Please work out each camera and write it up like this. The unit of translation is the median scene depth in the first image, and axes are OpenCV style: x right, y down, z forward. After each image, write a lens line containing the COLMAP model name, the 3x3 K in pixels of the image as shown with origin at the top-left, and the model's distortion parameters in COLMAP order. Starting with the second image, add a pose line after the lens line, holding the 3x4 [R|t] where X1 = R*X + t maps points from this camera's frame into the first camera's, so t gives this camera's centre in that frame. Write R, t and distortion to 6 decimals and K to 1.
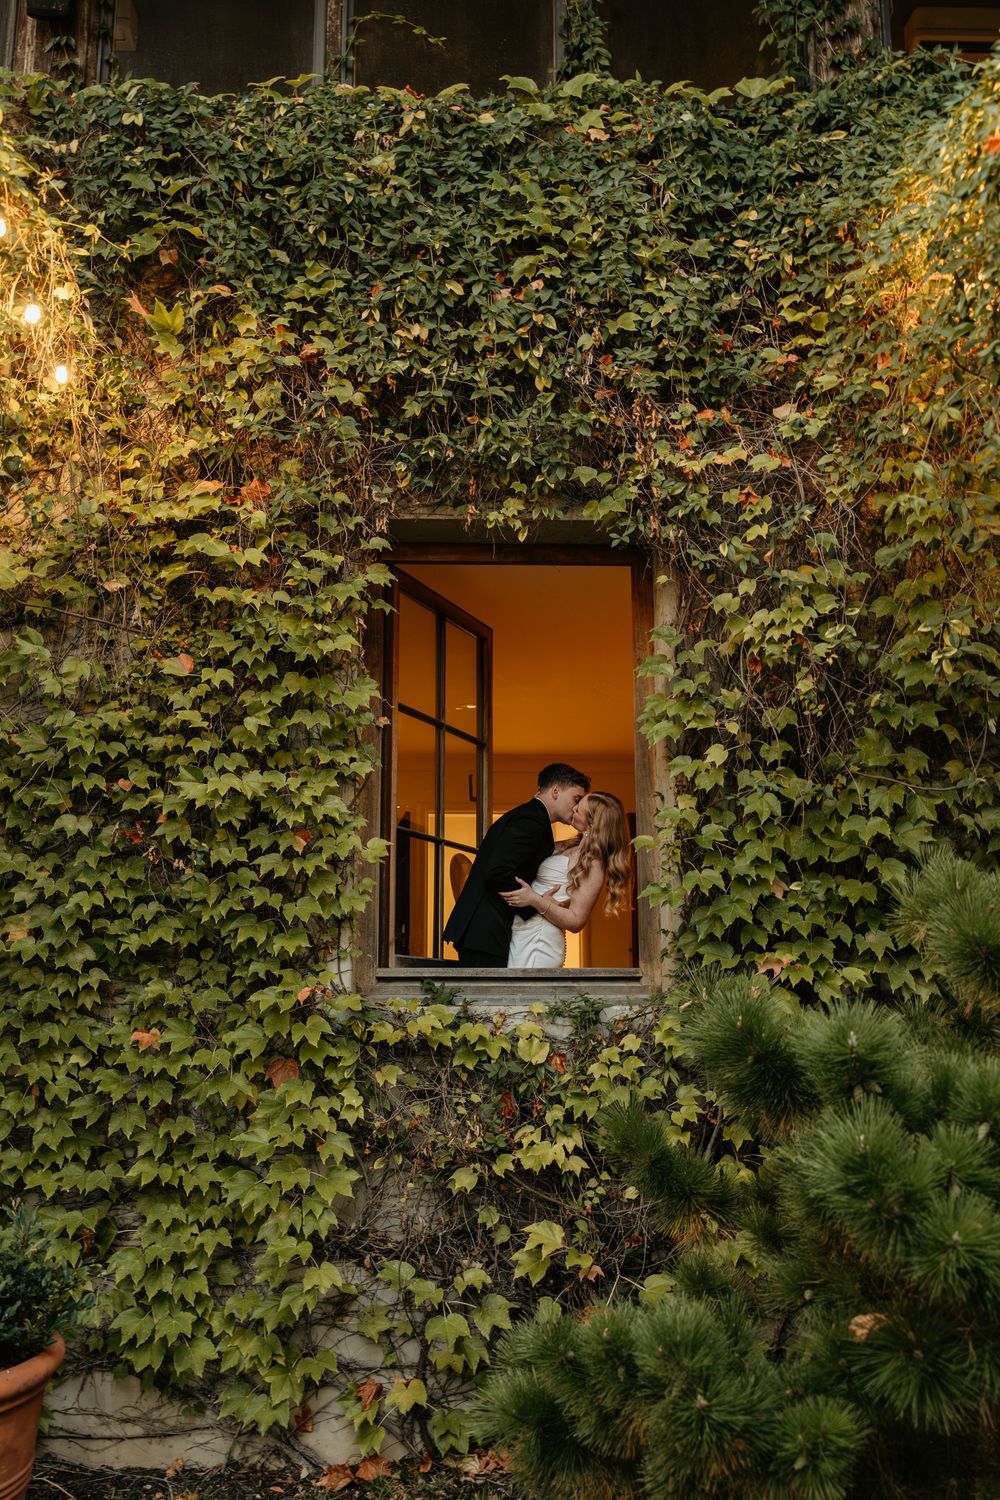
lens RADIAL K [[1419.6, 0, 497.3], [0, 1419.6, 751.3], [0, 0, 1]] dist [0.002436, 0.000000]
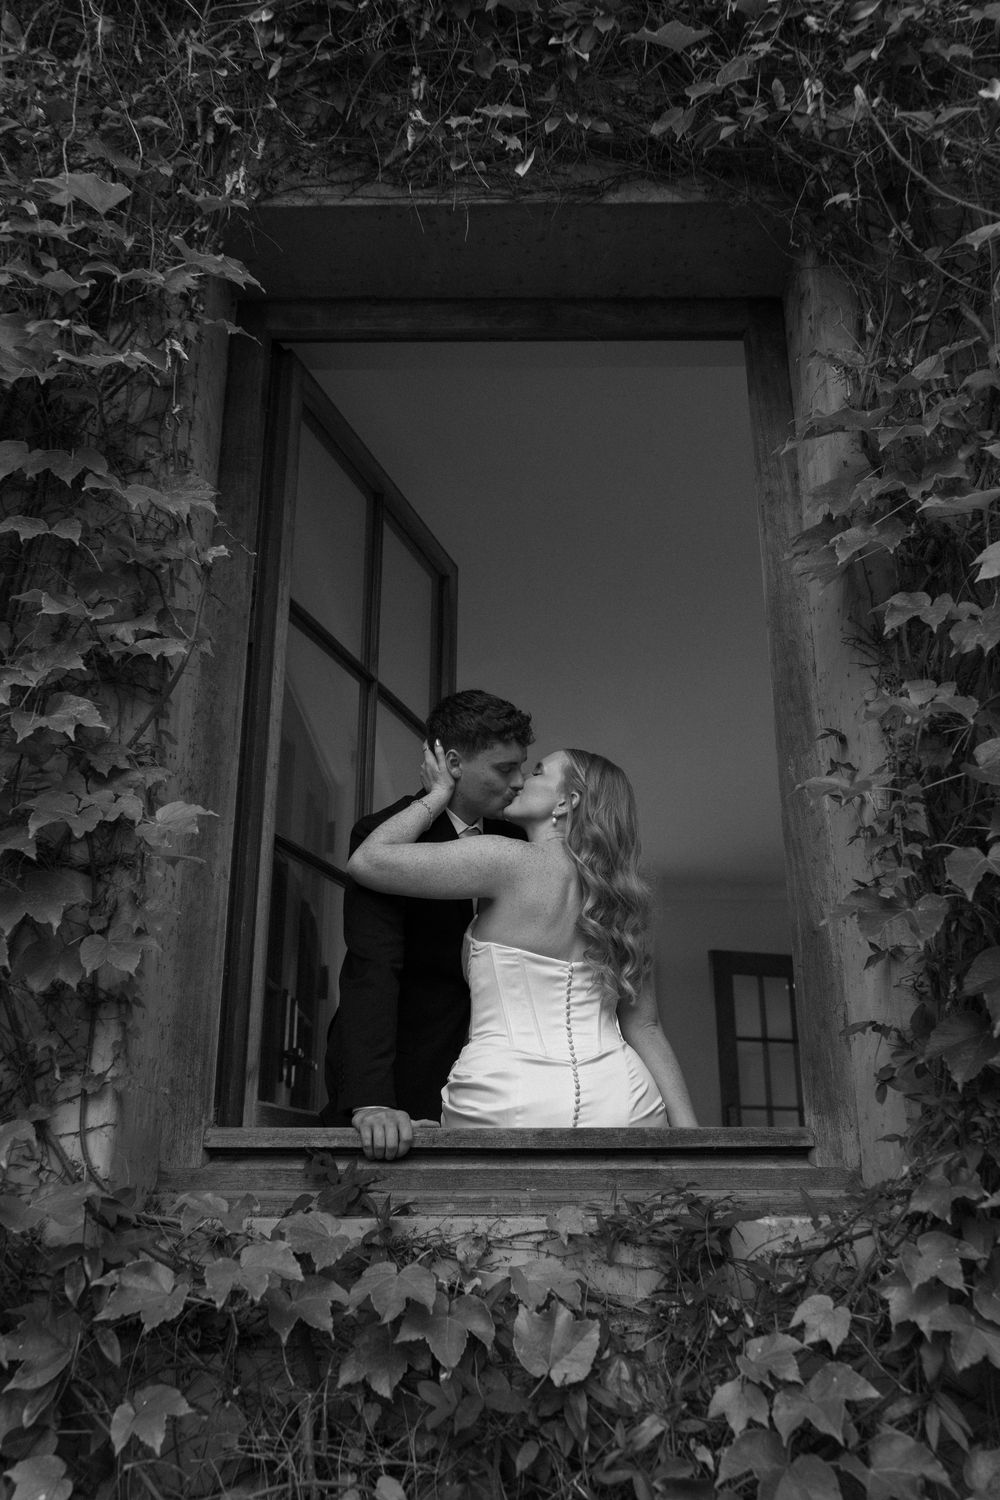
lens RADIAL K [[1340.3, 0, 504.6], [0, 1340.3, 747.6], [0, 0, 1]] dist [-0.009944, -0.000801]
pose [[0.999216, -0.013104, -0.037356, 0.026718], [0.006814, 0.986473, -0.163784, 0.115116], [0.038997, 0.163401, 0.985789, 0.630620]]
